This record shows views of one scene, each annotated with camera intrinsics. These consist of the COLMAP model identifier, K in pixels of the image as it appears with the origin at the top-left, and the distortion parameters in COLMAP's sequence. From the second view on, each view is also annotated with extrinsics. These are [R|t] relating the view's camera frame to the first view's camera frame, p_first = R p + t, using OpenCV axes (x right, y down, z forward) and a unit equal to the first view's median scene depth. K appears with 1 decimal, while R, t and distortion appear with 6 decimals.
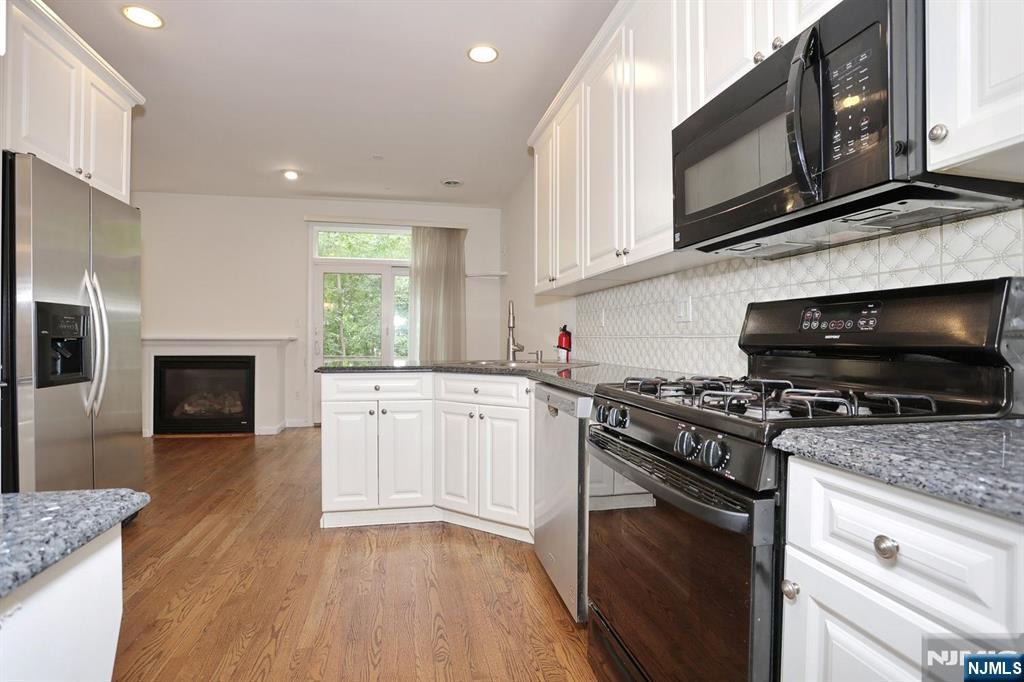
lens RADIAL K [[494.0, 0, 505.0], [0, 494.0, 340.6], [0, 0, 1]] dist [-0.060751, 0.020998]
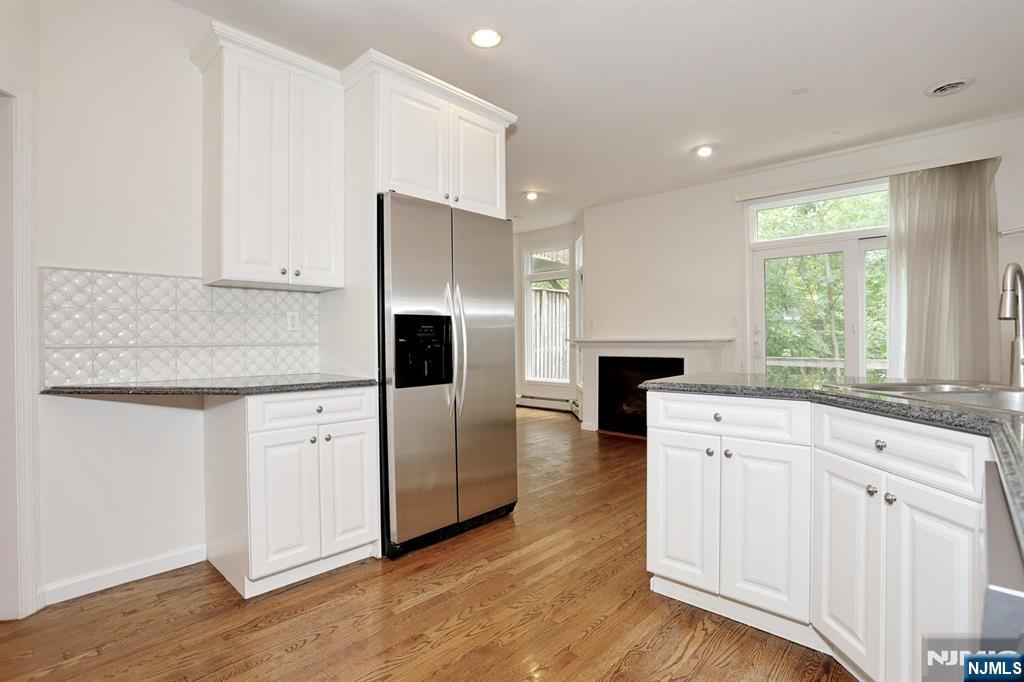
lens RADIAL K [[494.0, 0, 509.8], [0, 494.0, 340.5], [0, 0, 1]] dist [-0.060751, 0.020998]
pose [[0.570679, -0.005749, -0.821153, 0.125461], [0.008300, 0.999965, -0.001233, -0.009928], [0.821131, -0.006111, 0.570707, 0.380458]]
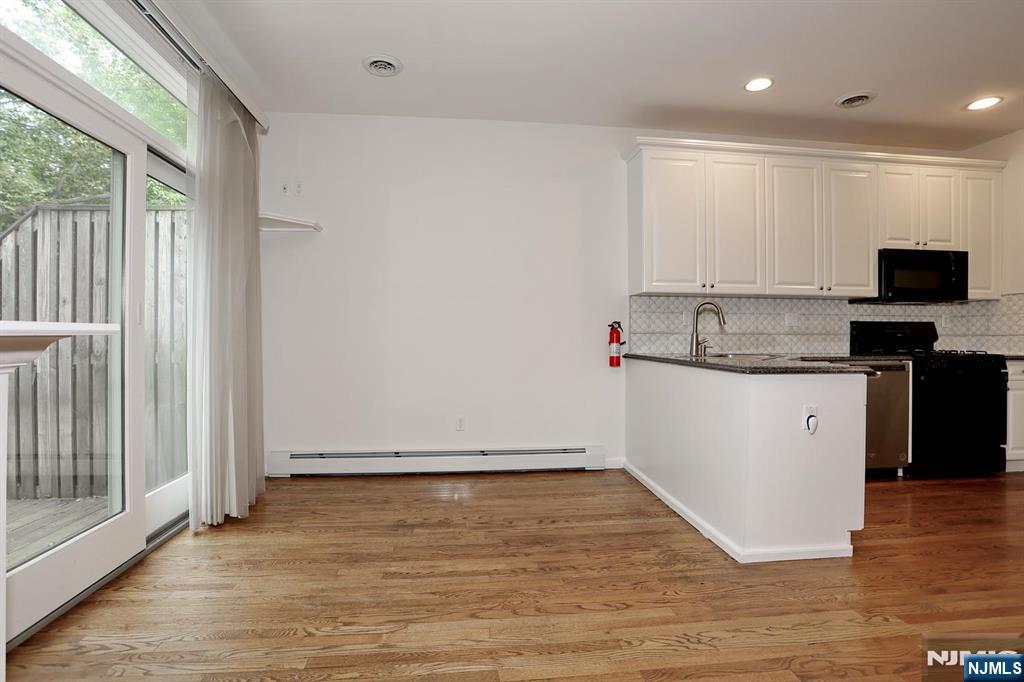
lens RADIAL K [[494.0, 0, 506.6], [0, 494.0, 340.7], [0, 0, 1]] dist [-0.060751, 0.020998]
pose [[0.105411, -0.009133, 0.994387, -1.278929], [0.002317, 0.999957, 0.008938, -0.002407], [-0.994426, 0.001361, 0.105427, 1.515092]]
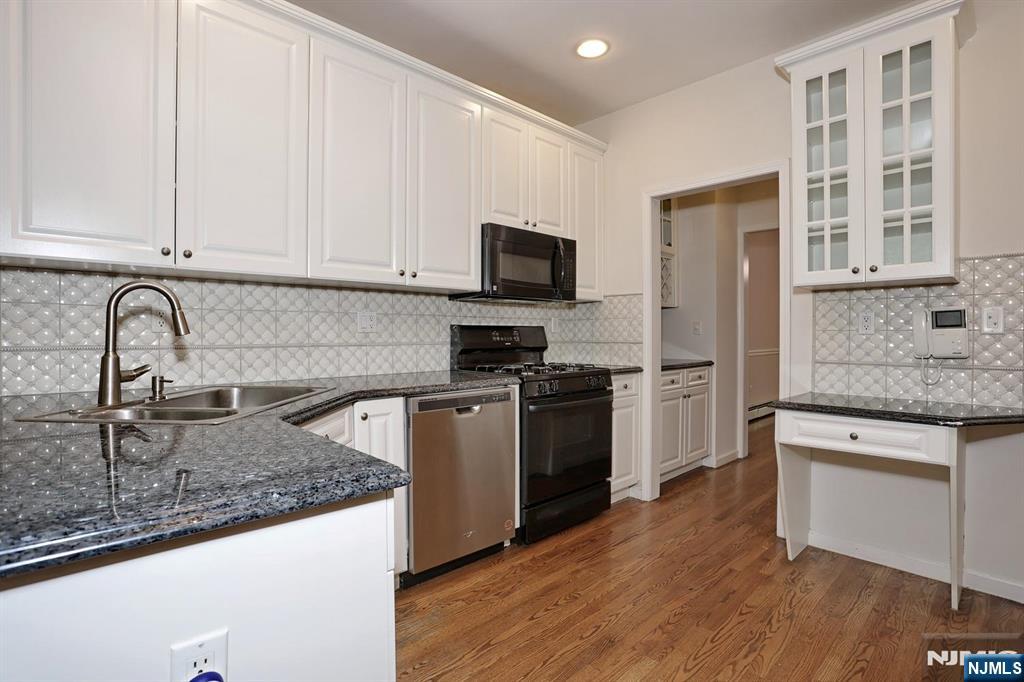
lens RADIAL K [[494.0, 0, 506.1], [0, 494.0, 337.0], [0, 0, 1]] dist [-0.060751, 0.020998]
pose [[-0.520406, -0.014356, 0.853798, -0.669712], [-0.000629, 0.999865, 0.016429, -0.038171], [-0.853919, 0.008013, -0.520345, 1.071993]]
